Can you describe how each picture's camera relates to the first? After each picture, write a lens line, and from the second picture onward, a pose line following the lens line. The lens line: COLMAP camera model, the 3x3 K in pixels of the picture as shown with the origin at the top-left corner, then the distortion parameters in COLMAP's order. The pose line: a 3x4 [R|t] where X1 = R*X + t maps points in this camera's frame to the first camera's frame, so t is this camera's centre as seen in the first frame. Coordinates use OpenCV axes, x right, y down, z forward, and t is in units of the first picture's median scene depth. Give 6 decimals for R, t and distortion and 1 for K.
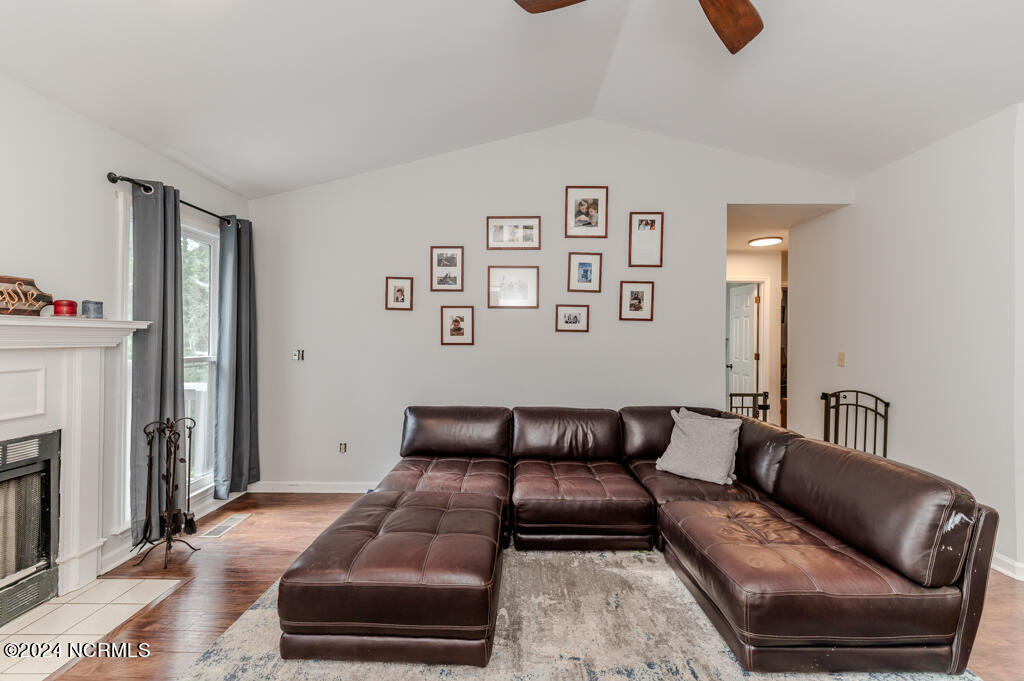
lens RADIAL K [[406.5, 0, 516.9], [0, 406.5, 339.2], [0, 0, 1]] dist [0.019692, -0.004427]
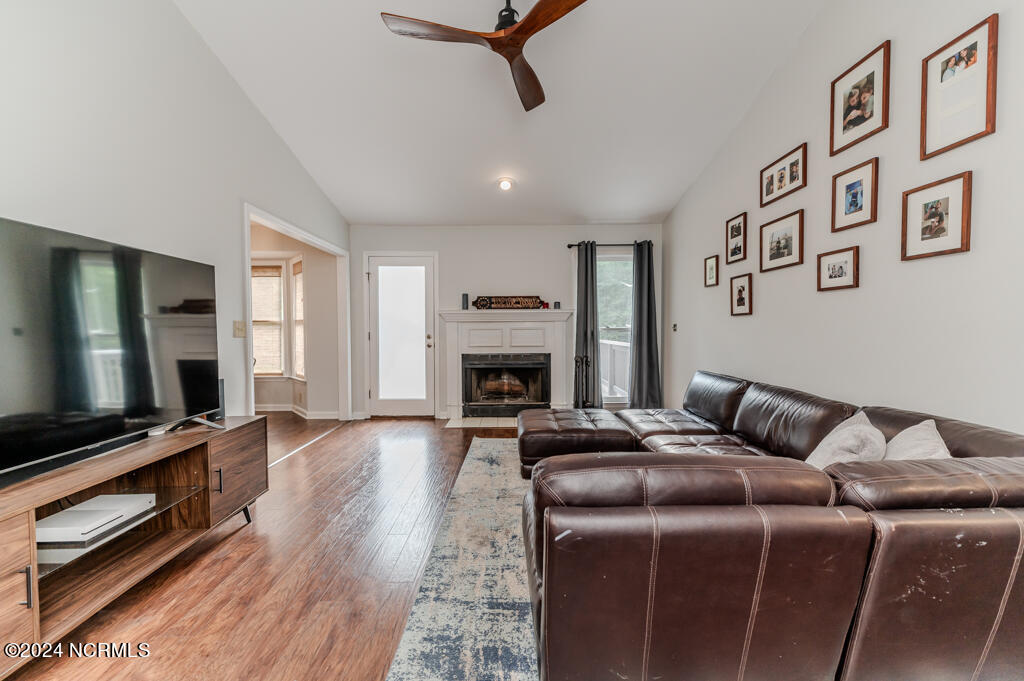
lens RADIAL K [[406.5, 0, 507.3], [0, 406.5, 344.0], [0, 0, 1]] dist [0.019692, -0.004427]
pose [[0.003288, 0.030400, -0.999532, 0.941794], [0.006328, 0.999517, 0.030420, 0.055704], [0.999975, -0.006425, 0.003094, 0.486671]]
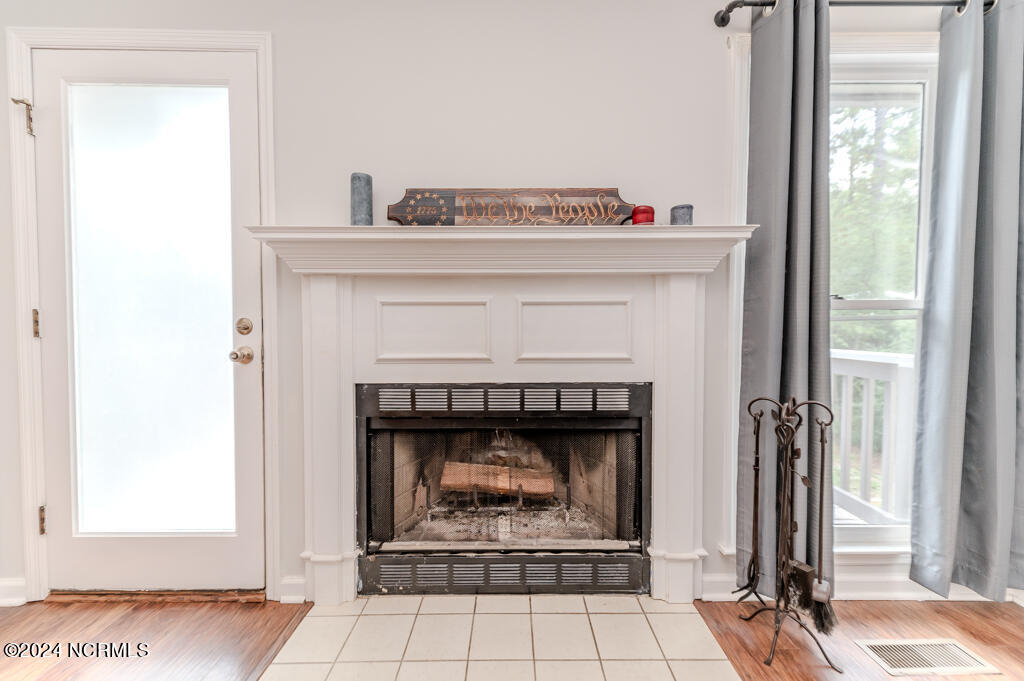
lens RADIAL K [[406.5, 0, 516.9], [0, 406.5, 335.1], [0, 0, 1]] dist [0.019692, -0.004427]
pose [[0.013524, 0.021952, -0.999668, -0.234630], [0.002209, 0.999756, 0.021984, 0.075420], [0.999906, -0.002505, 0.013473, 0.496137]]
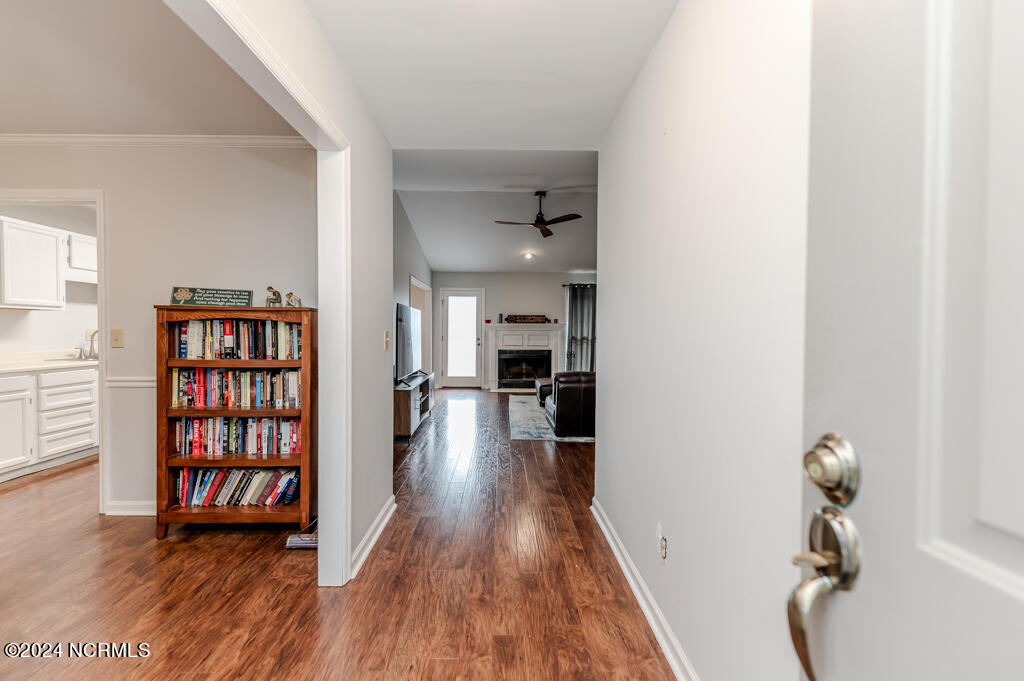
lens RADIAL K [[406.5, 0, 508.0], [0, 406.5, 334.3], [0, 0, 1]] dist [0.019692, -0.004427]
pose [[0.019358, 0.004306, -0.999803, 2.051993], [-0.007347, 0.999964, 0.004164, 0.029026], [0.999786, 0.007265, 0.019389, 0.316451]]
